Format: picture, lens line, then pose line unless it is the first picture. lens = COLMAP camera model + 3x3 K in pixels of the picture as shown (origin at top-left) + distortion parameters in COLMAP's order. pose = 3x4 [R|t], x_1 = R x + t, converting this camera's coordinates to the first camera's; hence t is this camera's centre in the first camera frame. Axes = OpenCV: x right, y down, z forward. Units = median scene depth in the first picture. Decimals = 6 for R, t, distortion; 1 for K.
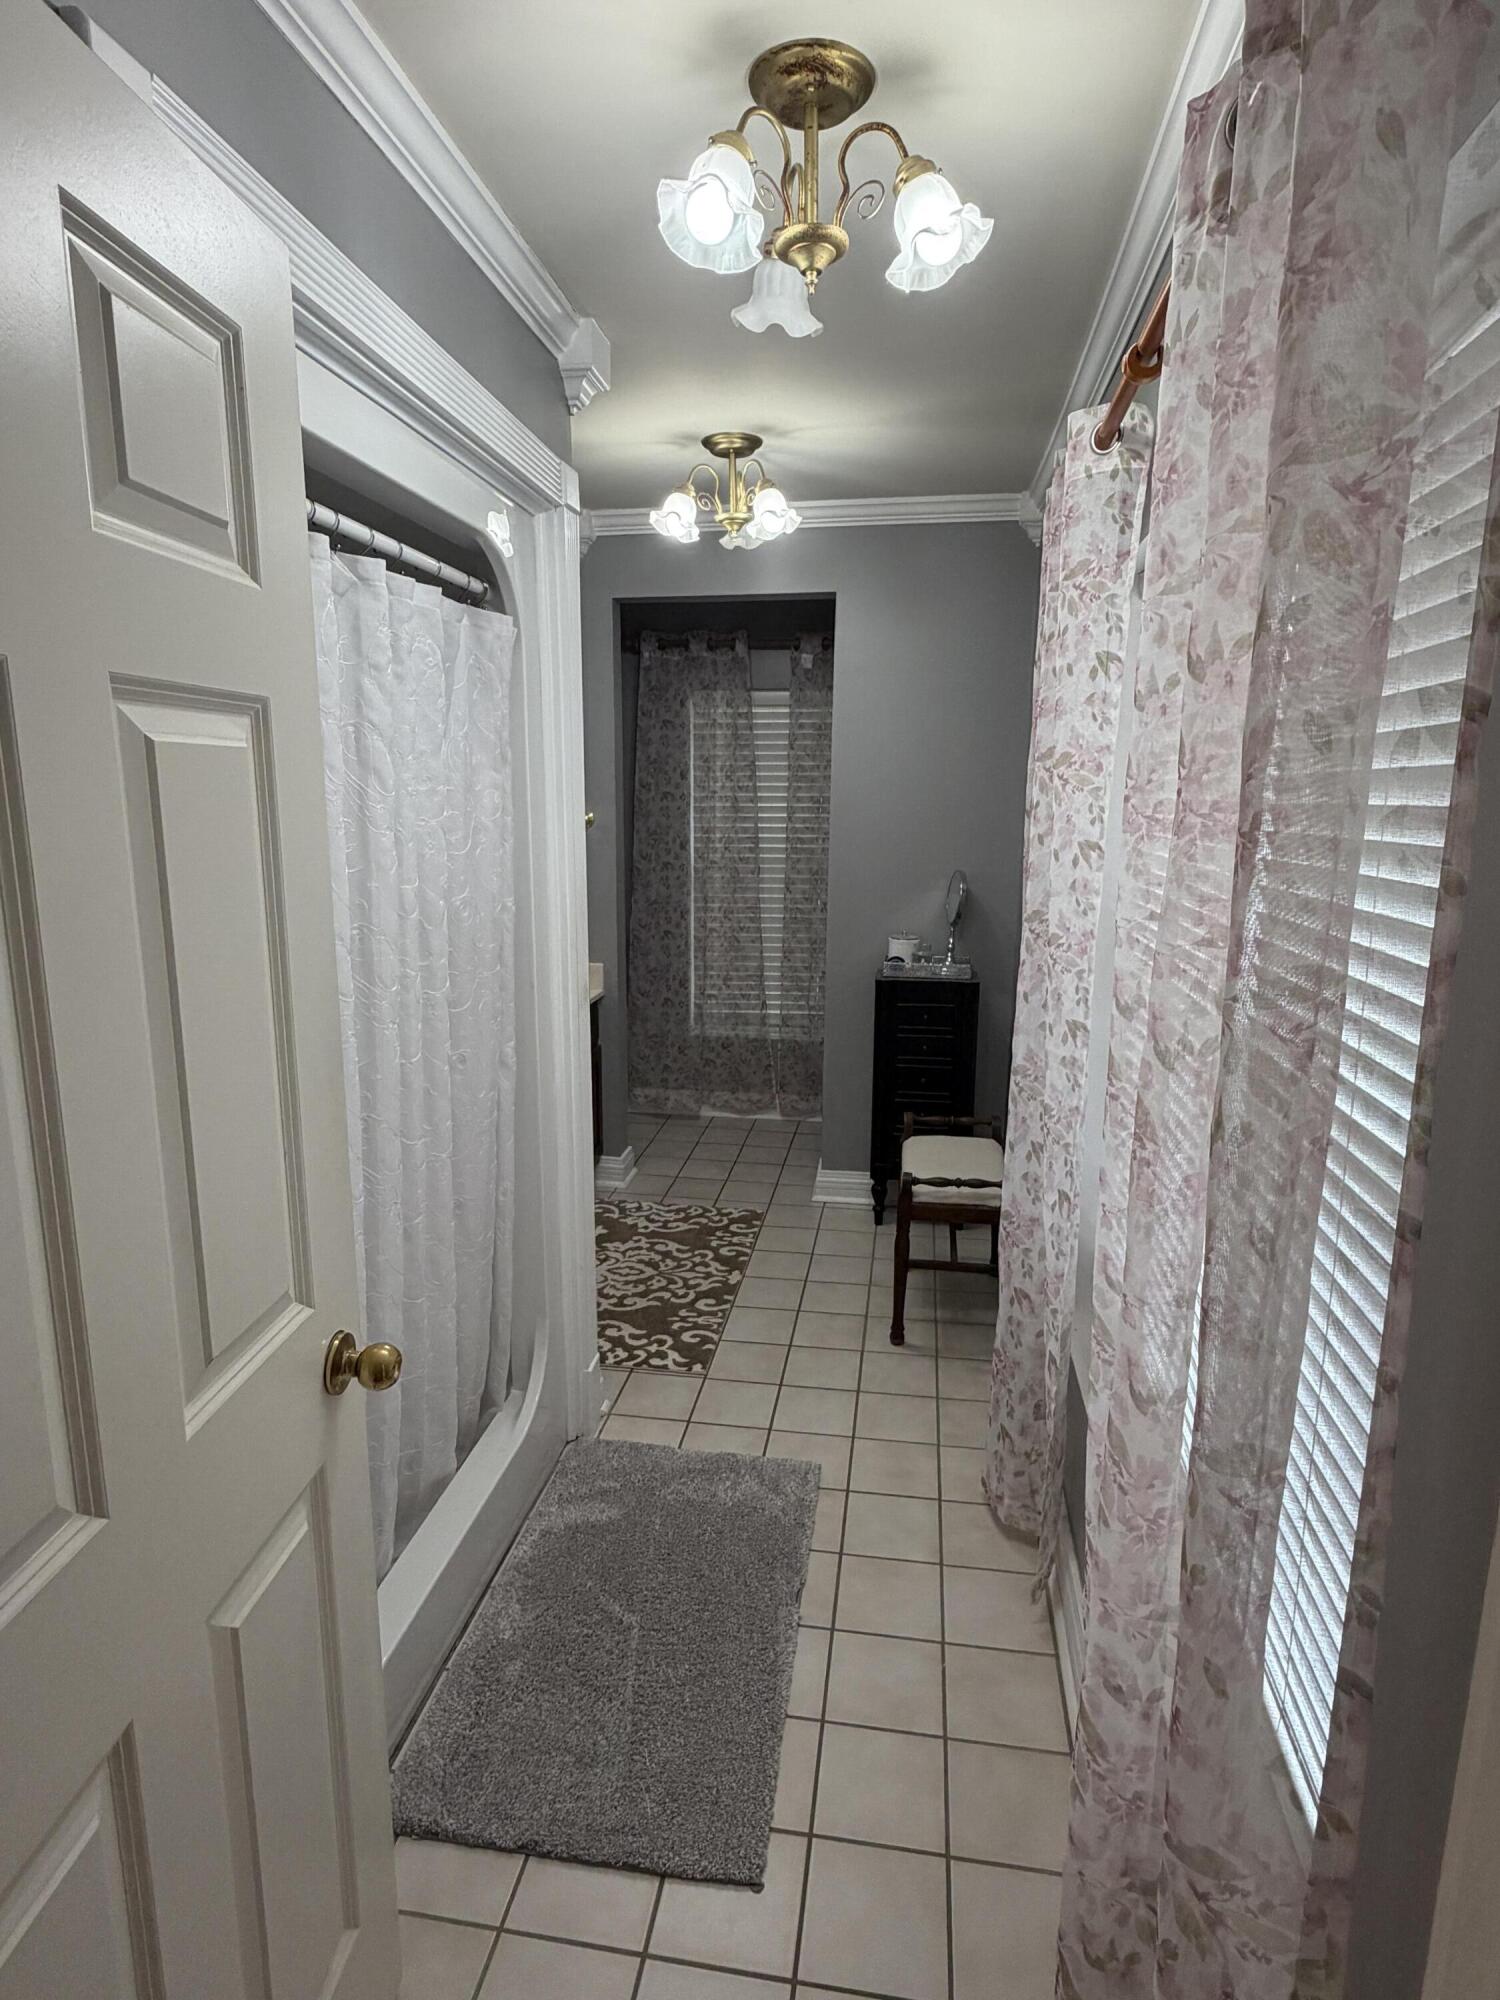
lens RADIAL K [[1054.1, 0, 756.9], [0, 1054.1, 999.8], [0, 0, 1]] dist [-0.002359, -0.001812]
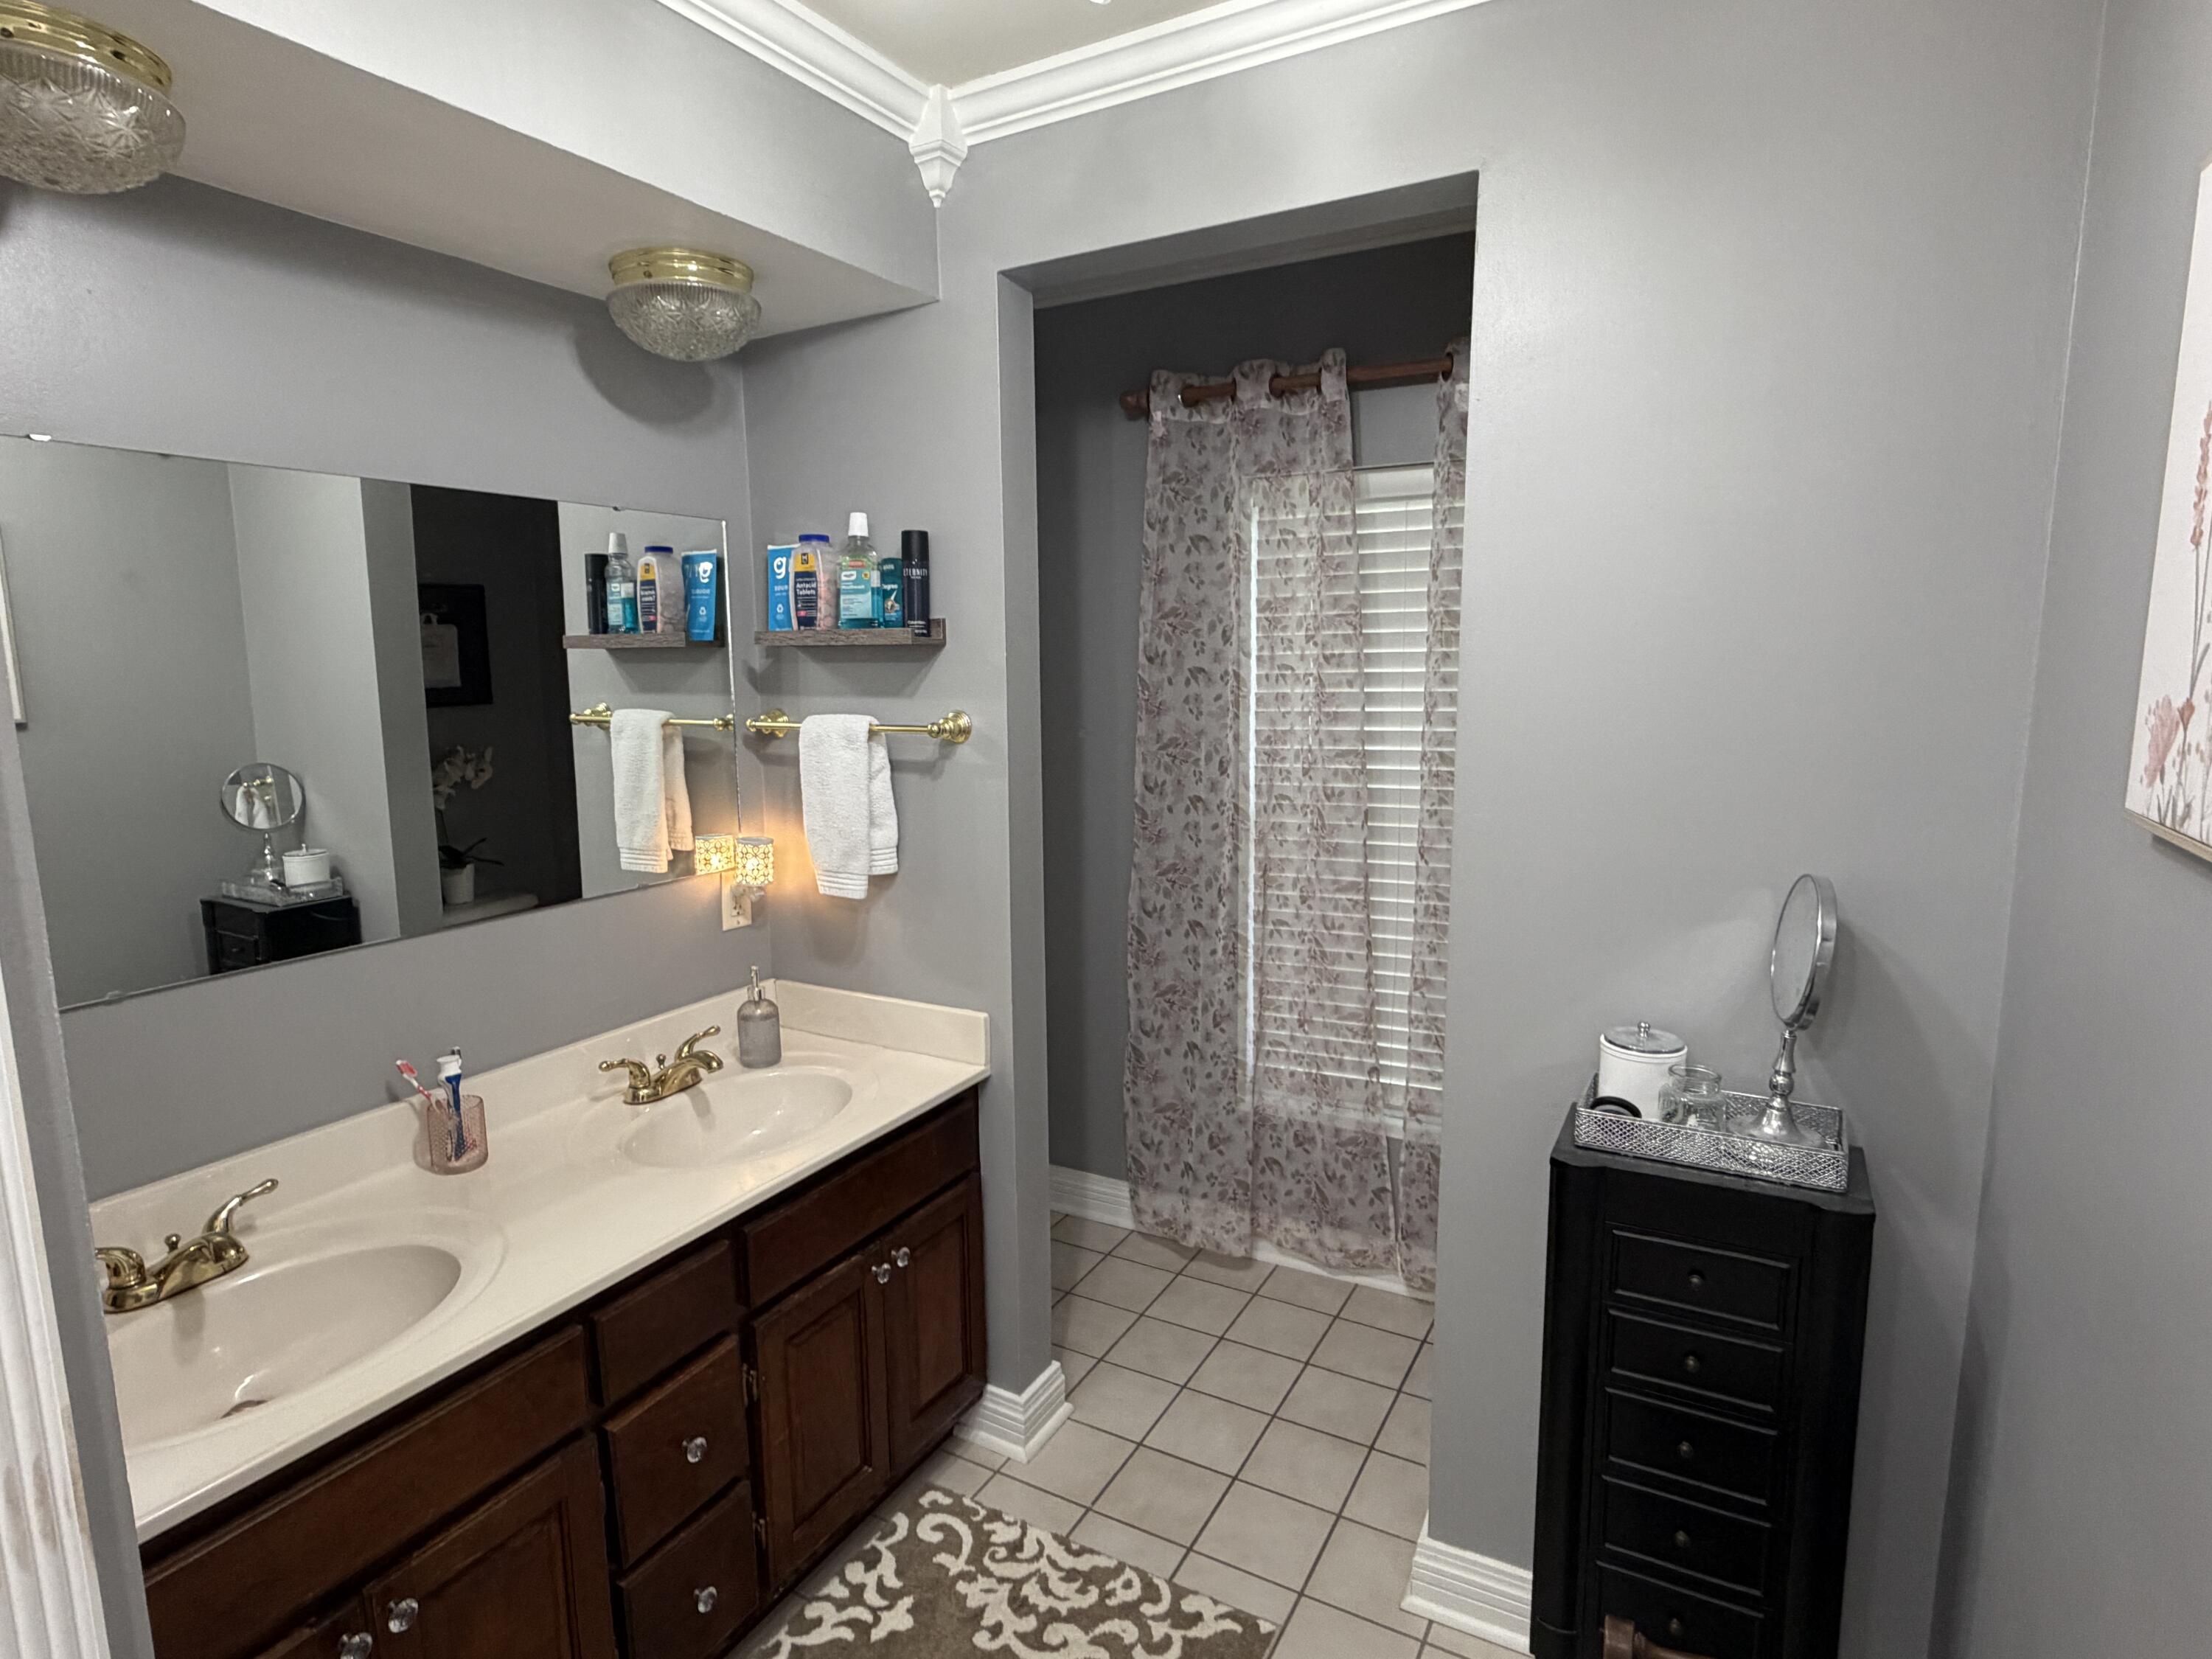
lens RADIAL K [[1165.9, 0, 1111.2], [0, 1165.9, 833.8], [0, 0, 1]] dist [-0.002359, -0.001812]
pose [[0.939513, 0.032645, -0.340955, 0.080957], [-0.051491, 0.997596, -0.046369, -0.083512], [0.338621, 0.061120, 0.938935, 0.435395]]
